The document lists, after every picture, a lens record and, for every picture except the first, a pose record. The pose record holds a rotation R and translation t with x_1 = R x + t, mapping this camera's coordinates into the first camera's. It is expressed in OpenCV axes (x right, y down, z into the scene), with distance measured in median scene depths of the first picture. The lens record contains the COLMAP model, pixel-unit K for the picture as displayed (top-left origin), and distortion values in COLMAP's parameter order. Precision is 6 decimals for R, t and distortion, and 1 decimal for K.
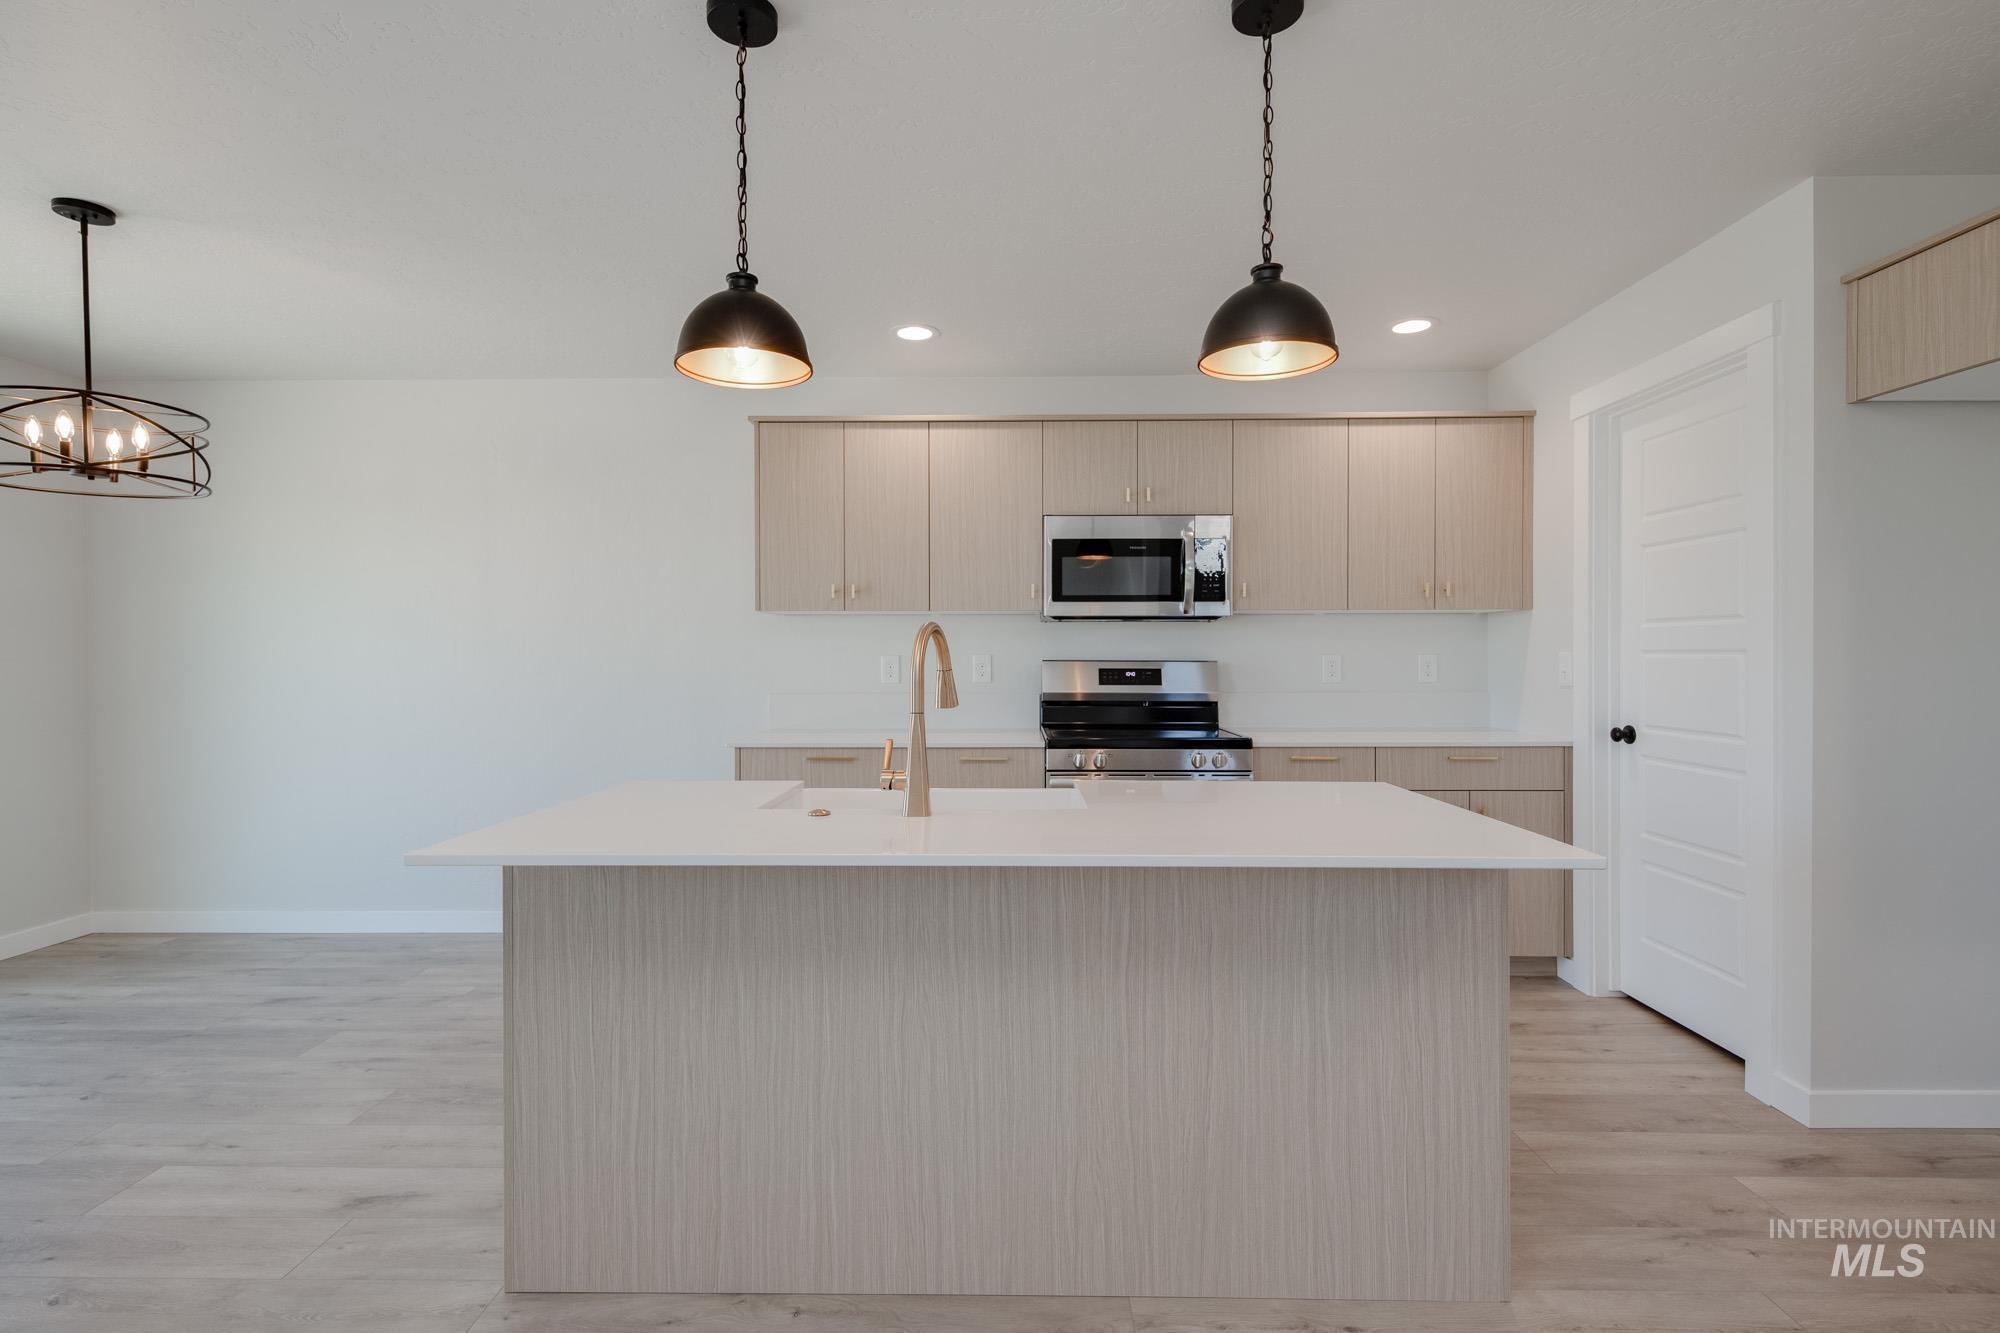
lens RADIAL K [[949.7, 0, 989.6], [0, 949.7, 656.6], [0, 0, 1]] dist [0.006450, -0.000810]
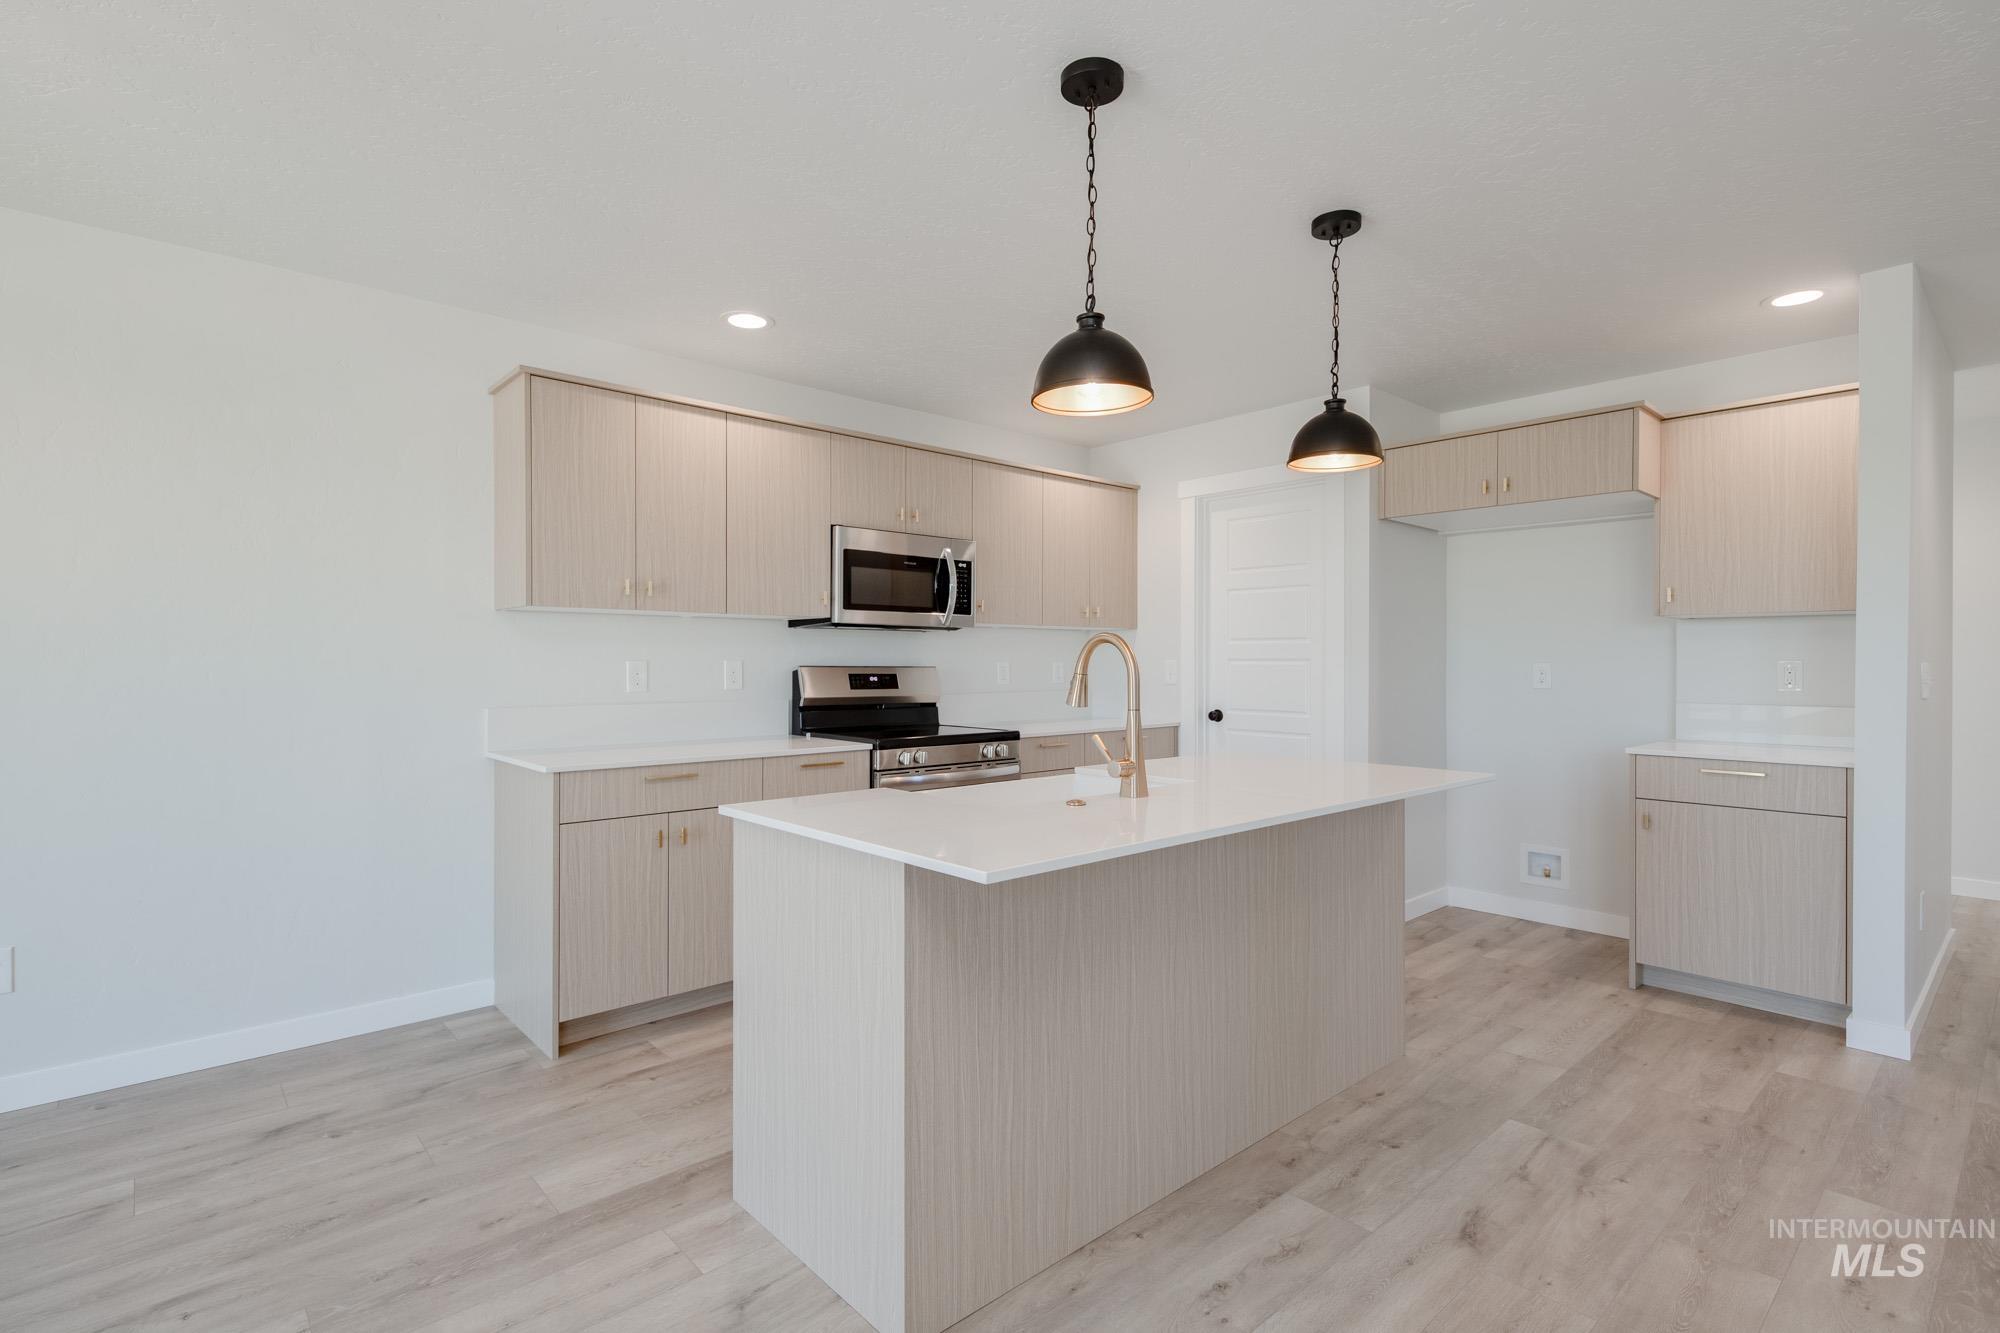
lens RADIAL K [[949.8, 0, 993.8], [0, 949.8, 664.1], [0, 0, 1]] dist [0.000679, -0.000139]
pose [[0.732108, 0.000586, 0.681189, -0.526110], [0.000107, 1.000000, -0.000975, 0.002908], [-0.681189, 0.000787, 0.732107, 0.135877]]
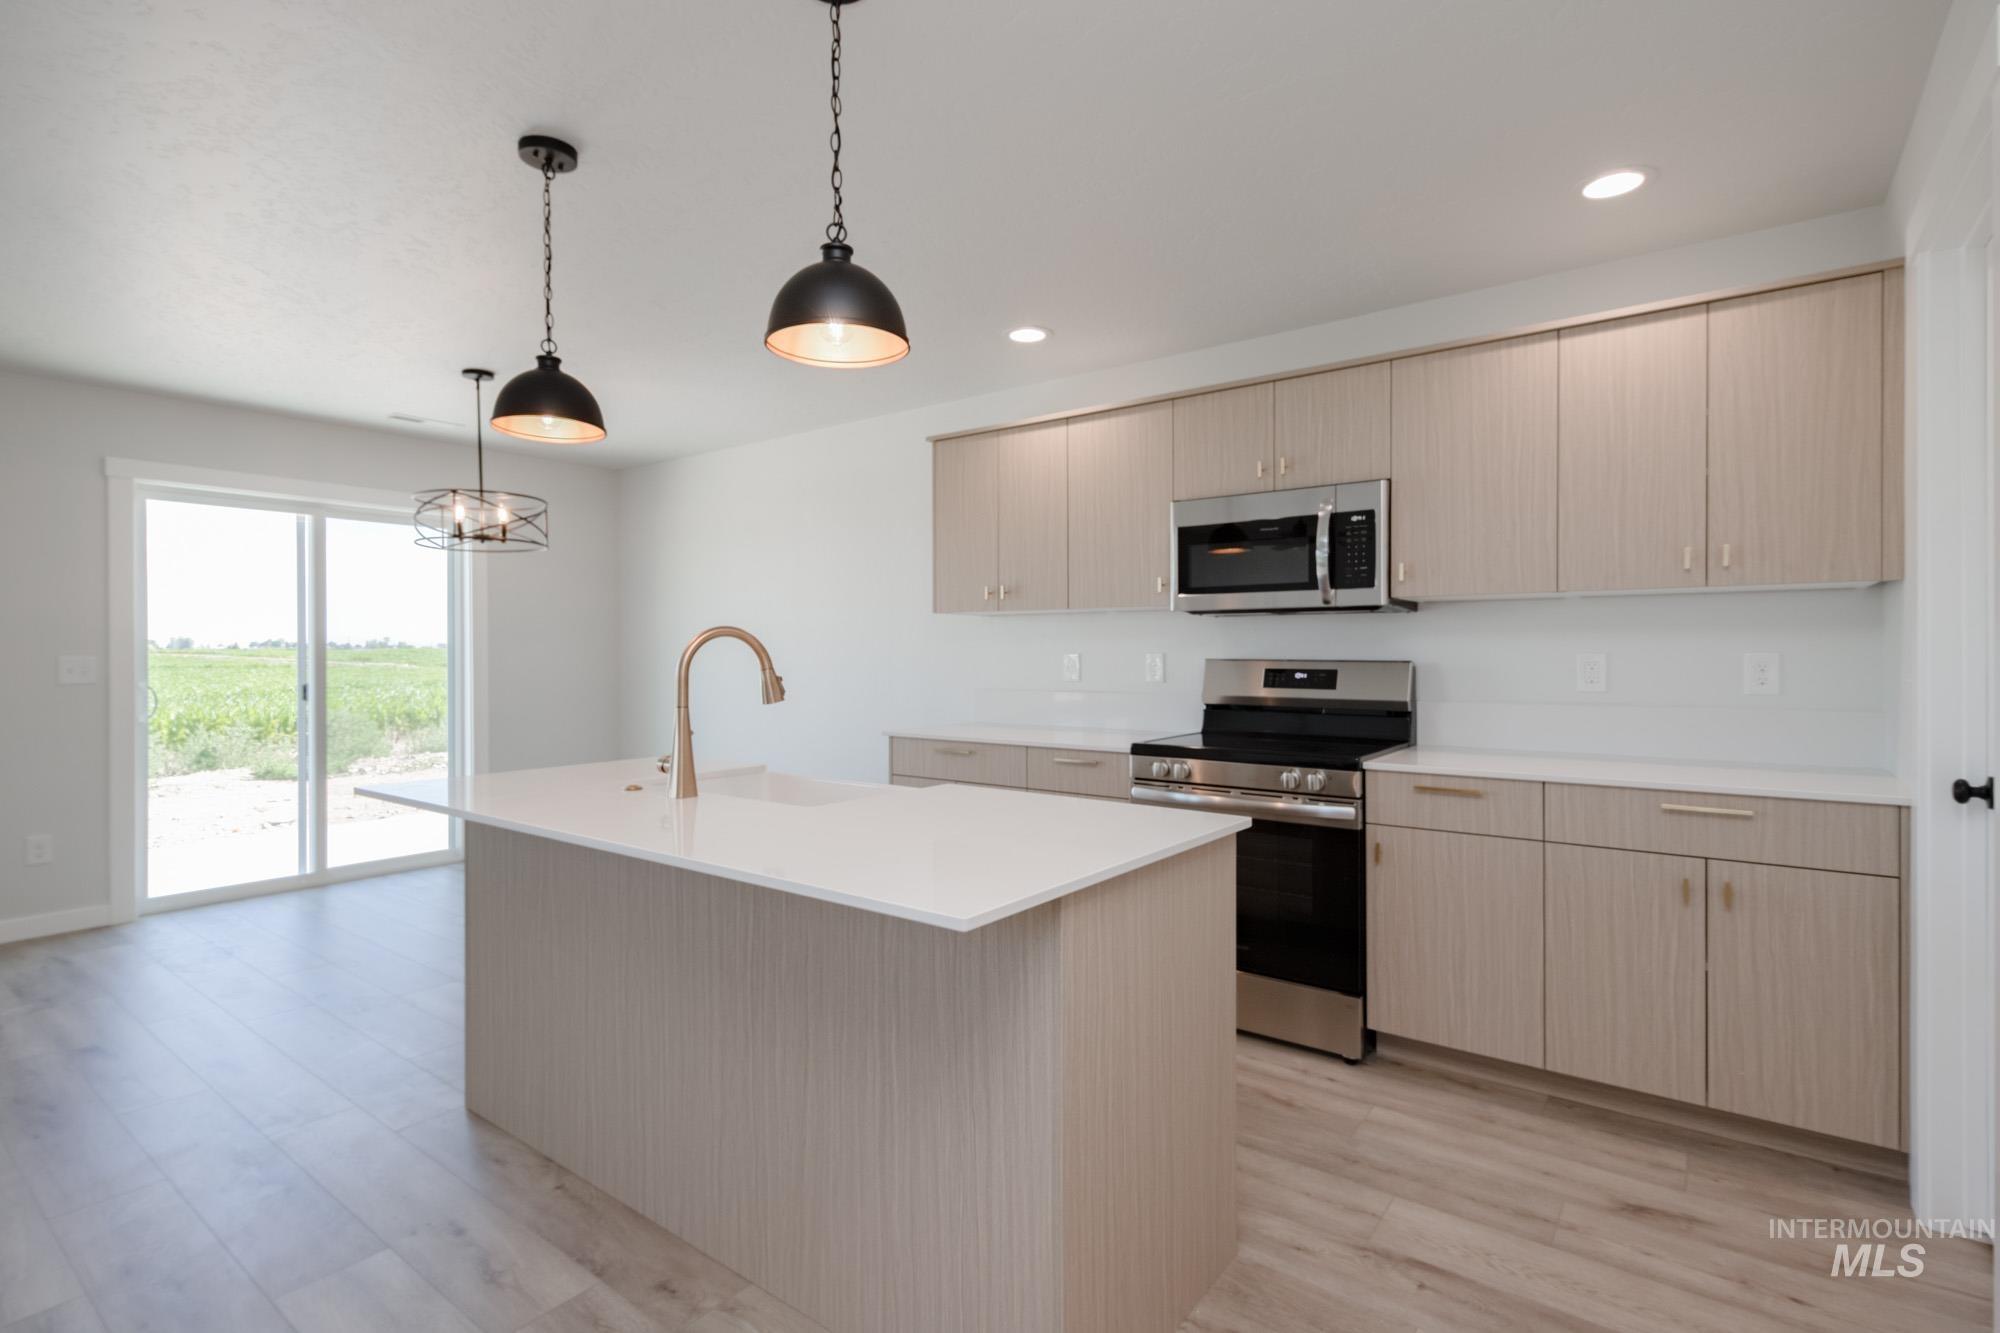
lens RADIAL K [[949.7, 0, 989.6], [0, 949.7, 656.6], [0, 0, 1]] dist [0.006450, -0.000810]
pose [[0.809383, 0.002586, -0.587275, 0.463867], [-0.000570, 0.999993, 0.003619, -0.002361], [0.587281, -0.002595, 0.809379, 0.157026]]
